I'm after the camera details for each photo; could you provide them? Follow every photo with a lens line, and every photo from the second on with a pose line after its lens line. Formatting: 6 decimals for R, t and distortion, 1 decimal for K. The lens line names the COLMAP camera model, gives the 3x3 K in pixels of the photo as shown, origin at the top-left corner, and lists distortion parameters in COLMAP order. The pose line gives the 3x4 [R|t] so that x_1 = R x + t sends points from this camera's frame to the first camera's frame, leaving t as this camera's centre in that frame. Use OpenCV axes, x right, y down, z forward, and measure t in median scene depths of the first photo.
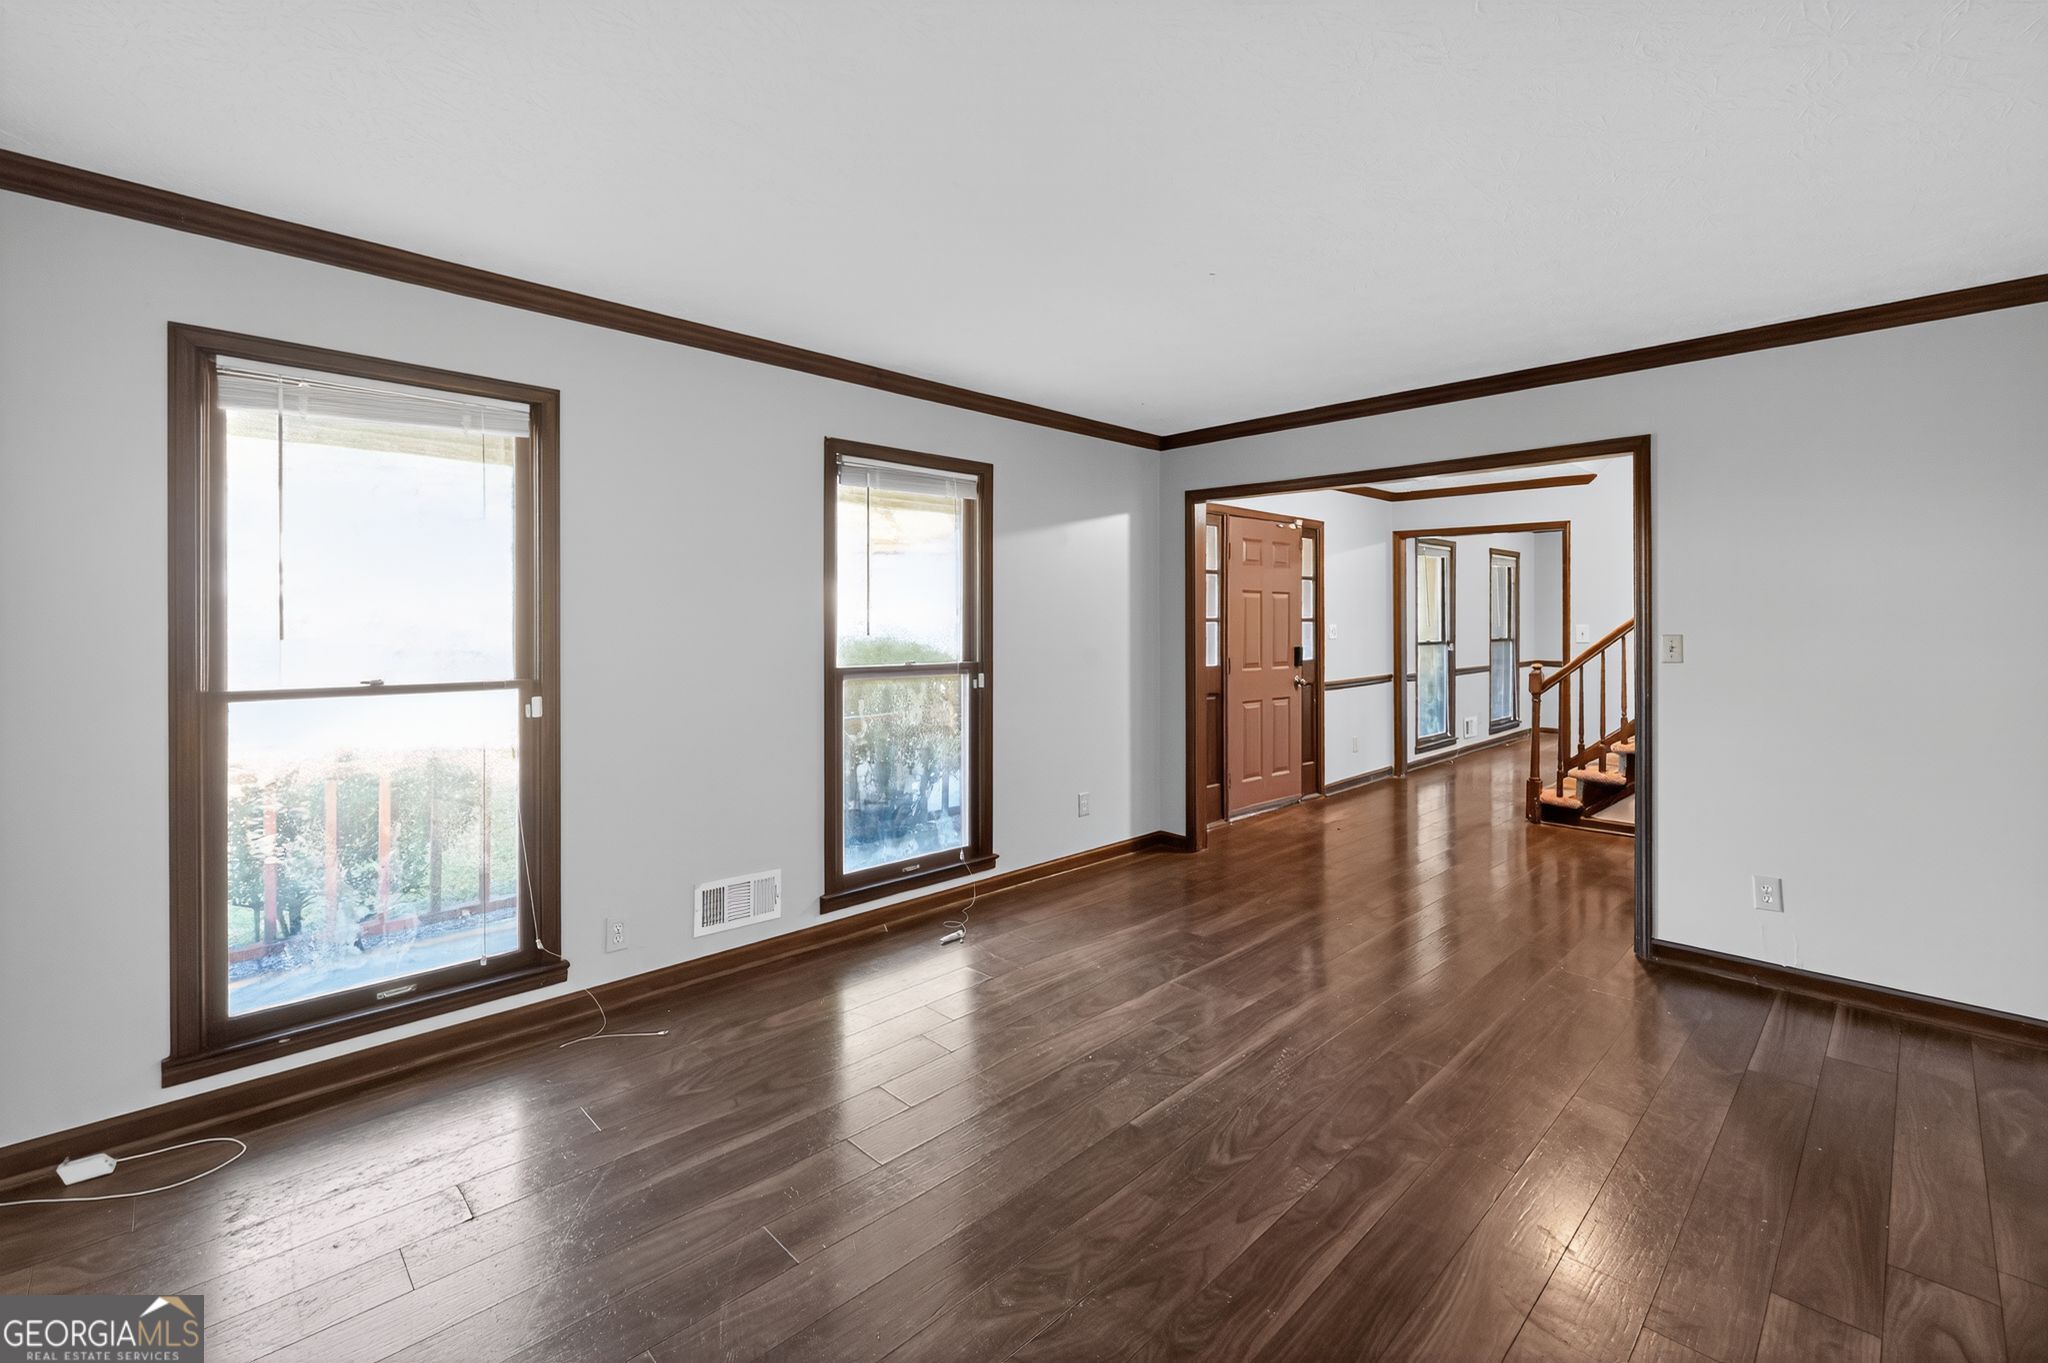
lens RADIAL K [[862.6, 0, 1042.5], [0, 862.6, 613.1], [0, 0, 1]] dist [-0.001746, 0.000480]
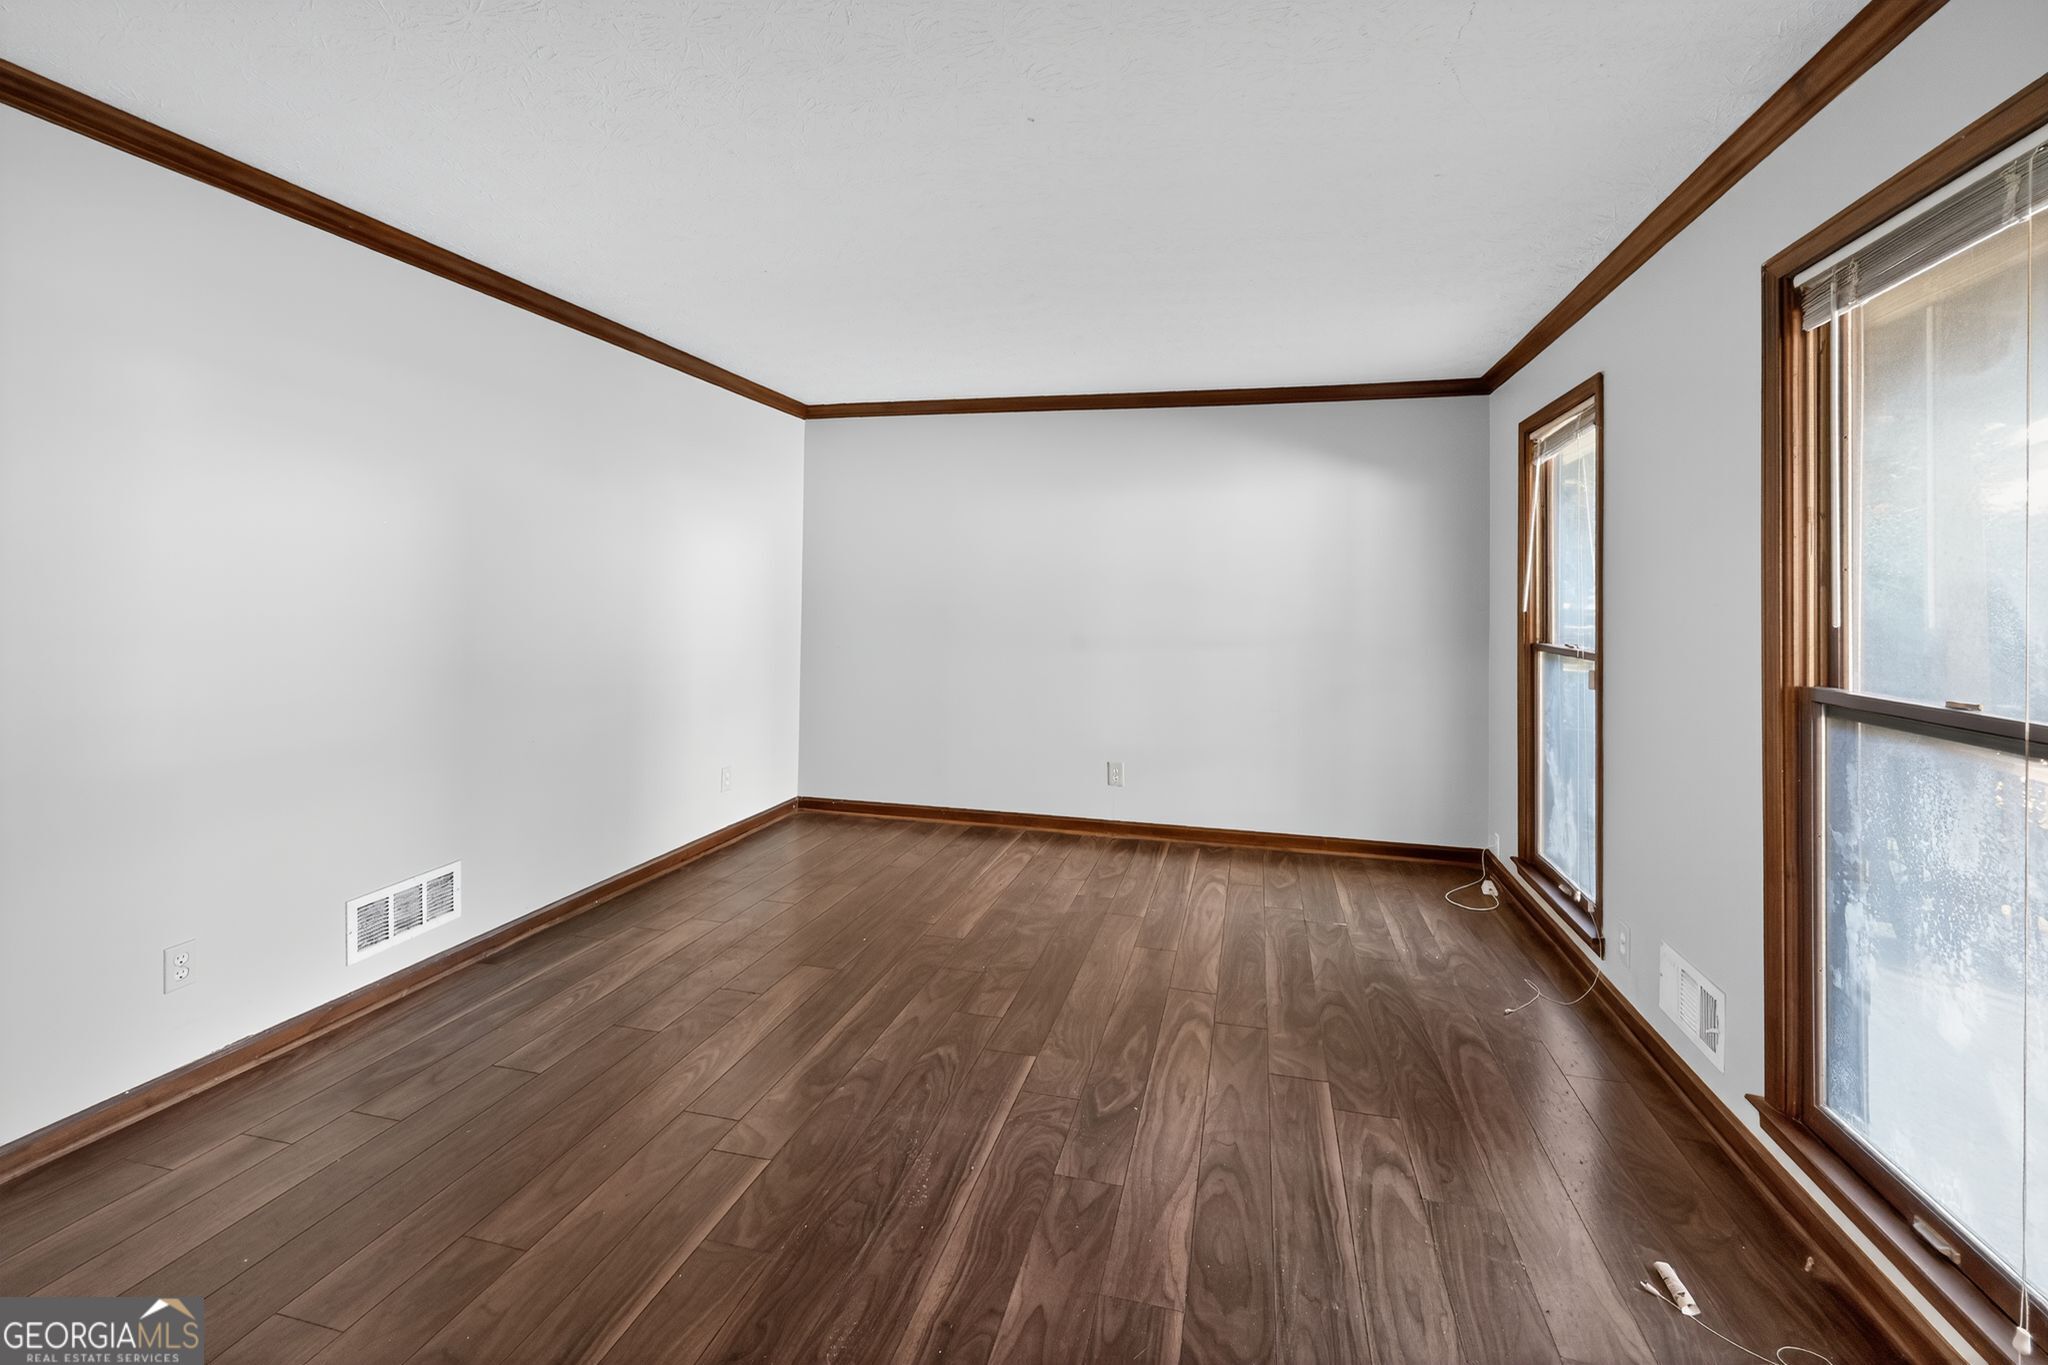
lens RADIAL K [[862.6, 0, 1018.3], [0, 862.6, 595.4], [0, 0, 1]] dist [-0.001746, 0.000480]
pose [[-0.859080, -0.007510, -0.511787, 0.666447], [-0.006498, 0.999972, -0.003766, 0.023504], [0.511801, 0.000090, -0.859104, 1.892457]]
